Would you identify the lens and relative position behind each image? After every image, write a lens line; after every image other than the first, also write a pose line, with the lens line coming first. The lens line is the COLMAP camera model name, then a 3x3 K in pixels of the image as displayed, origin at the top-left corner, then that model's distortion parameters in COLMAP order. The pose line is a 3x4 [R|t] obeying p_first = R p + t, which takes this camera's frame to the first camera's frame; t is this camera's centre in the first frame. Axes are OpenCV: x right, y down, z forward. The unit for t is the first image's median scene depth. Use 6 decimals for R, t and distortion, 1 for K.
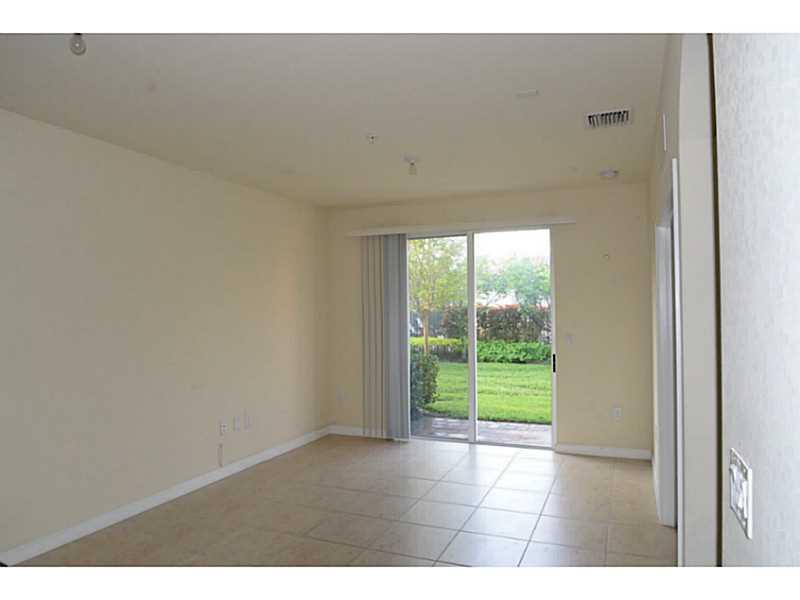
lens RADIAL K [[558.5, 0, 400.0], [0, 558.5, 300.0], [0, 0, 1]] dist [-0.008704, -0.003082]
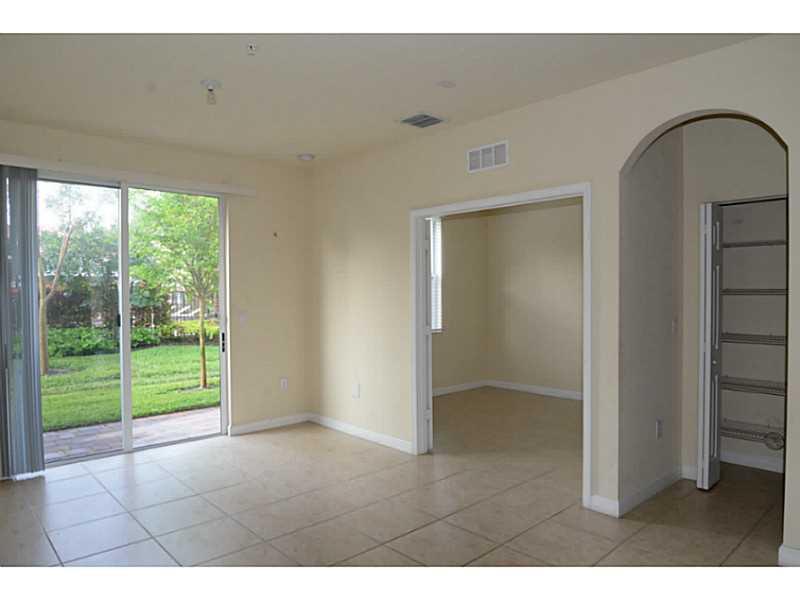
lens RADIAL K [[546.8, 0, 400.0], [0, 546.8, 300.0], [0, 0, 1]] dist [0.000063, -0.000144]
pose [[0.422306, -0.004594, 0.906442, -0.550276], [-0.016376, 0.999785, 0.012696, 0.031725], [-0.906305, -0.020205, 0.422140, 0.435851]]
